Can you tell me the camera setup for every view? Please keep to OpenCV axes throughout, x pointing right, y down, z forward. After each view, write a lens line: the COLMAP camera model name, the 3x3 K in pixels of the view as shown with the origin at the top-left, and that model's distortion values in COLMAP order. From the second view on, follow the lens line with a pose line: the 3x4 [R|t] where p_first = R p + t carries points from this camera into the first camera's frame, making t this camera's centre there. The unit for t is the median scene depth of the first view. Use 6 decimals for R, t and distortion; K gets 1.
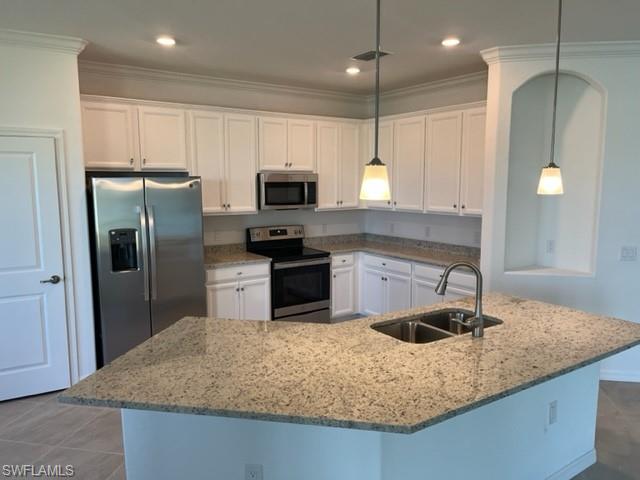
lens RADIAL K [[484.5, 0, 320.5], [0, 484.5, 240.3], [0, 0, 1]] dist [0.012665, 0.005685]
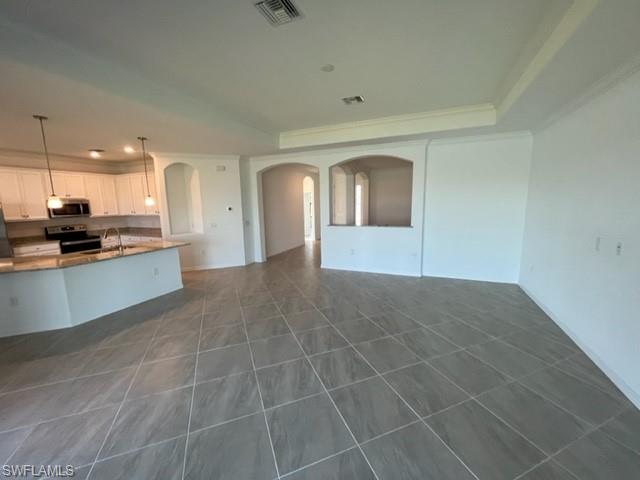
lens RADIAL K [[262.2, 0, 320.9], [0, 262.2, 242.1], [0, 0, 1]] dist [-0.002660, -0.000093]
pose [[0.848707, -0.097794, 0.519743, 0.254707], [0.080213, 0.995188, 0.056270, 0.067382], [-0.522745, -0.006067, 0.852468, -0.530890]]
